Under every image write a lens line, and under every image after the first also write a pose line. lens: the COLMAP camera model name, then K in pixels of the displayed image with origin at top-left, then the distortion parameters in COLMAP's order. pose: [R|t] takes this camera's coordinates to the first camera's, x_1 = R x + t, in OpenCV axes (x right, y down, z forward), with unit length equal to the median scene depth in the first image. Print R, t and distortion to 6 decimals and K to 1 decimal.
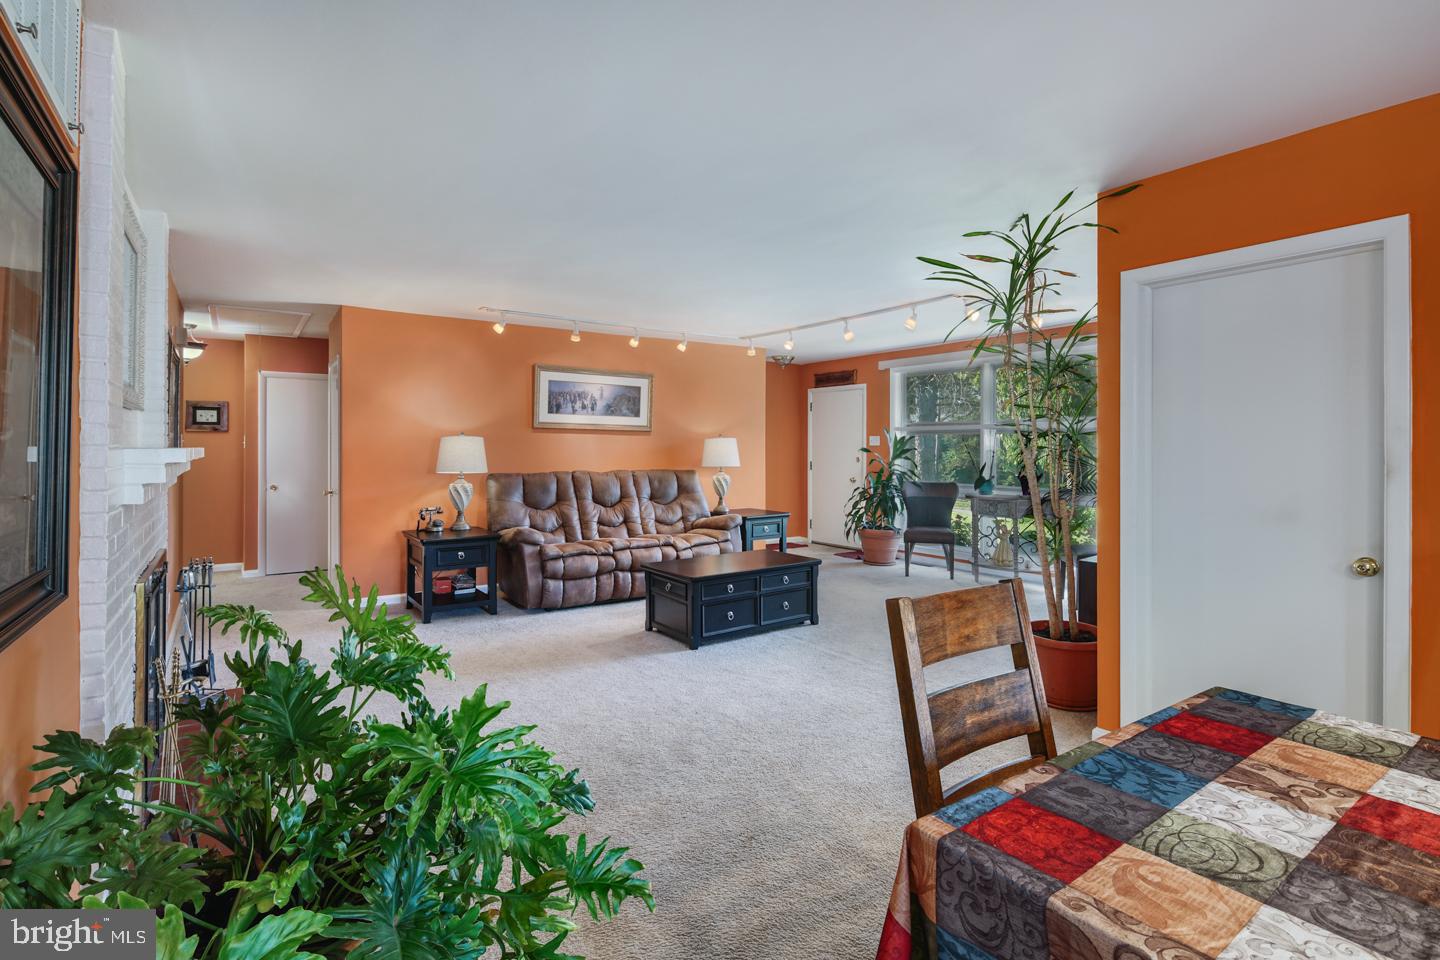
lens RADIAL K [[711.5, 0, 724.2], [0, 711.5, 455.6], [0, 0, 1]] dist [0.005539, -0.004320]
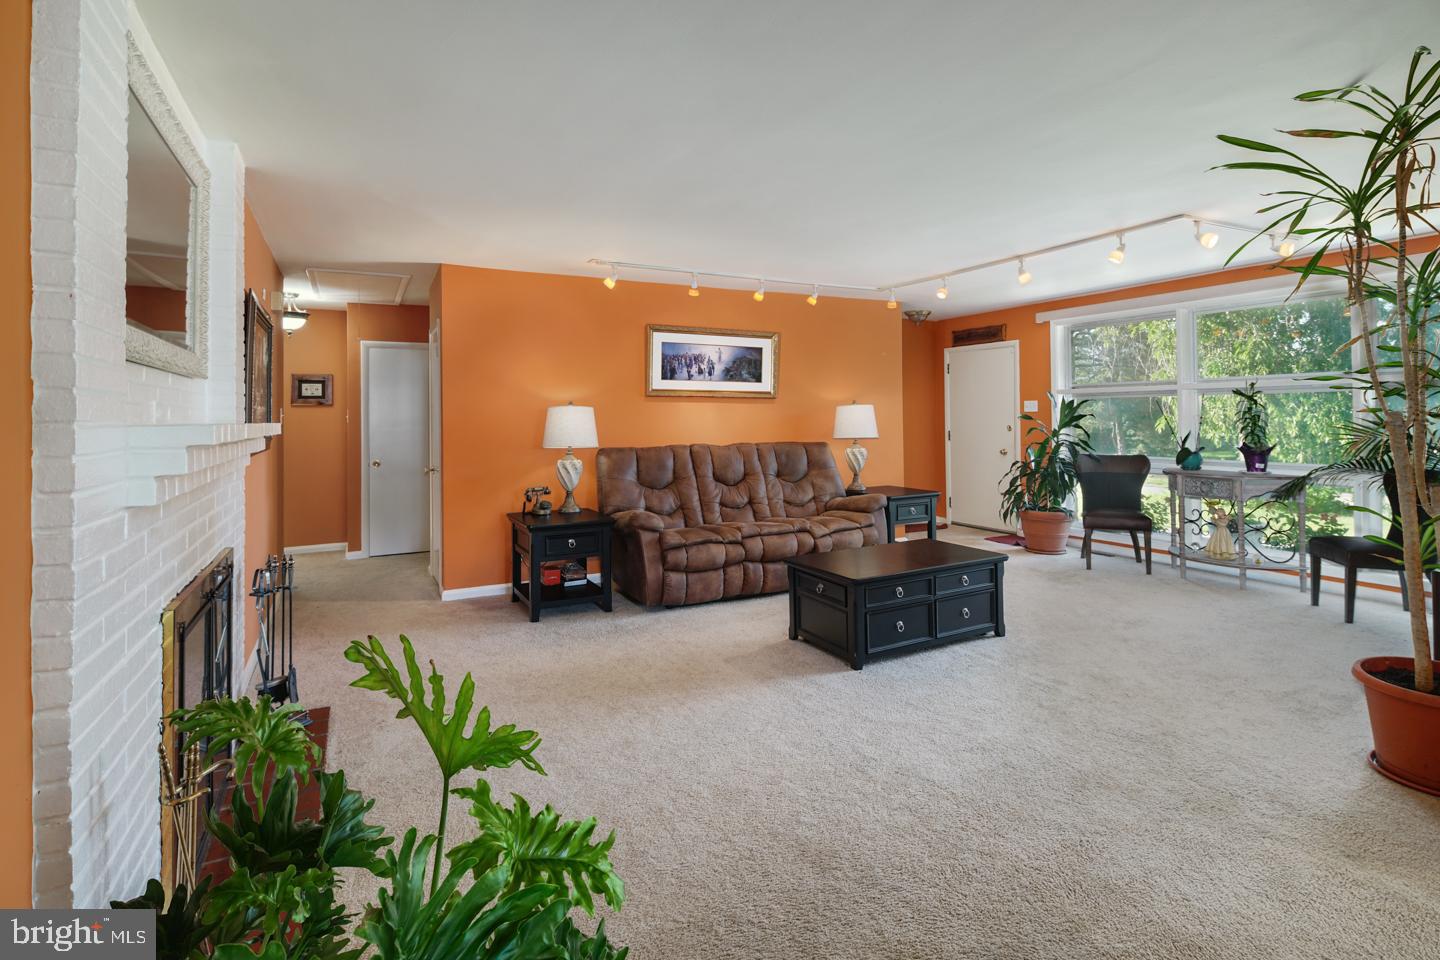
lens RADIAL K [[711.5, 0, 720.3], [0, 711.5, 424.2], [0, 0, 1]] dist [0.005539, -0.004320]
pose [[0.991570, -0.010115, -0.129174, -0.066040], [0.009920, 0.999948, -0.002149, -0.001603], [0.129189, 0.000850, 0.991620, 0.140772]]
